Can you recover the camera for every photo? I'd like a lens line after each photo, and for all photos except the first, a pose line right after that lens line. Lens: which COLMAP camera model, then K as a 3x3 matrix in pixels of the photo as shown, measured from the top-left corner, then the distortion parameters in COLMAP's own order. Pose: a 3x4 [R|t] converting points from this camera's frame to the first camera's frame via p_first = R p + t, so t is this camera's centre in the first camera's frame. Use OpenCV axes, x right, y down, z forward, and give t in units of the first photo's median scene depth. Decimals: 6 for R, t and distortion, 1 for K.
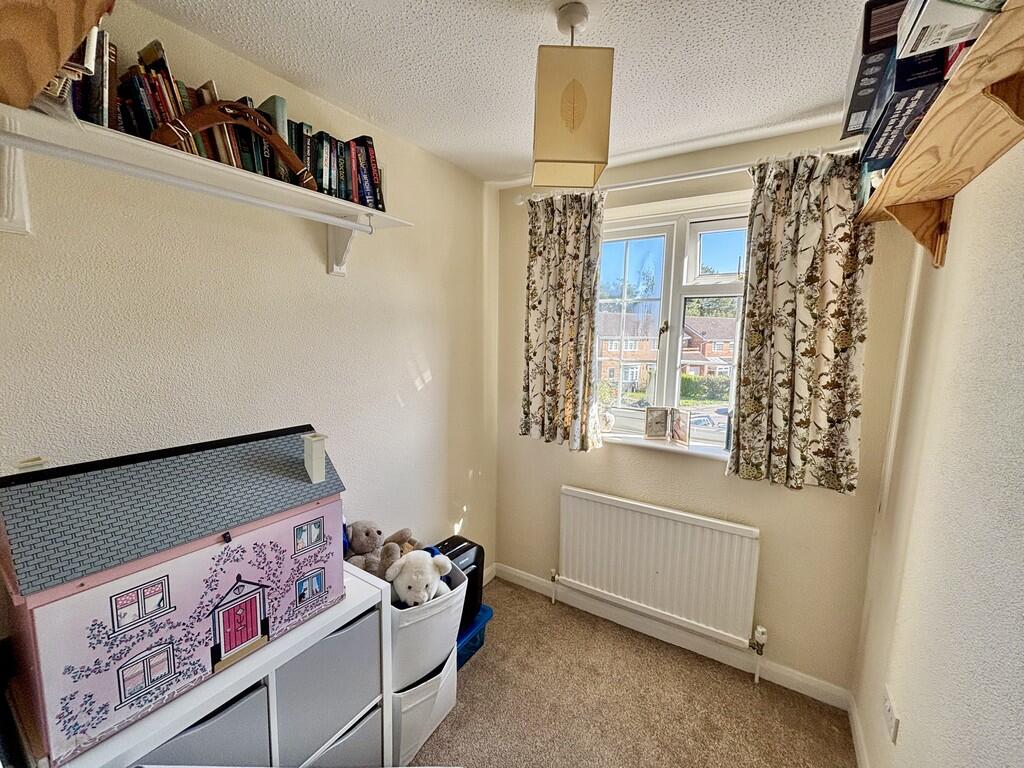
lens RADIAL K [[412.6, 0, 509.9], [0, 412.6, 383.0], [0, 0, 1]] dist [-0.013476, -0.000473]
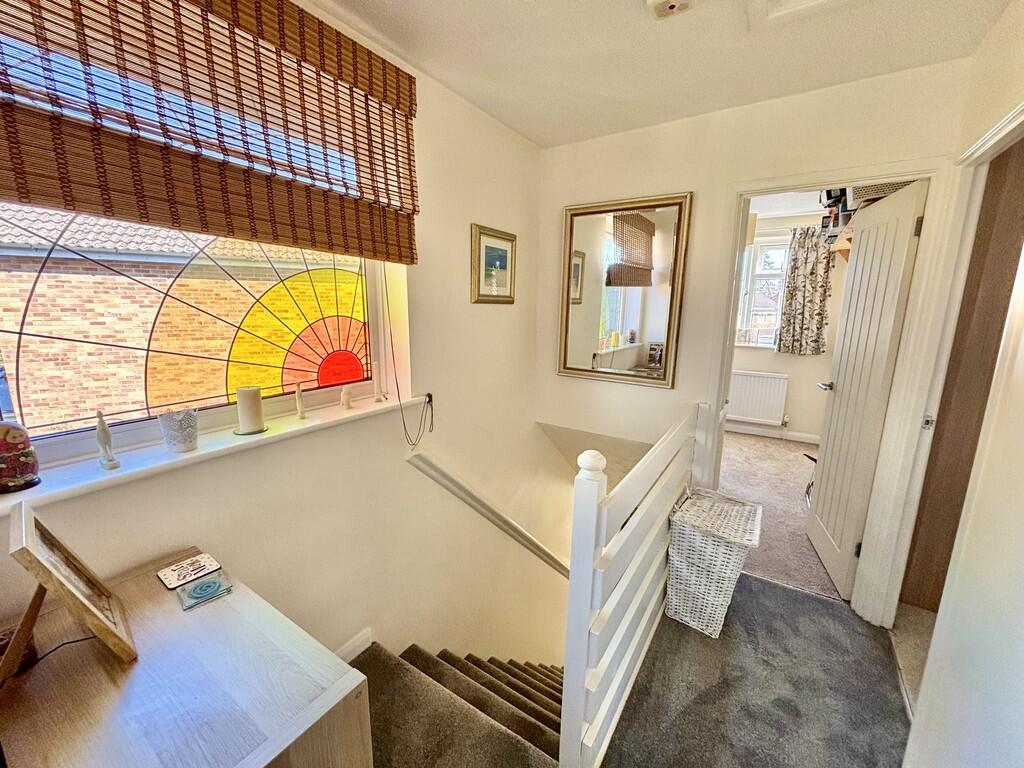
lens RADIAL K [[412.6, 0, 513.5], [0, 412.6, 383.2], [0, 0, 1]] dist [-0.013476, -0.000473]
pose [[0.999822, -0.004104, -0.018426, -1.124372], [0.005354, 0.997649, 0.068324, 0.259565], [0.018103, -0.068410, 0.997493, -1.688141]]
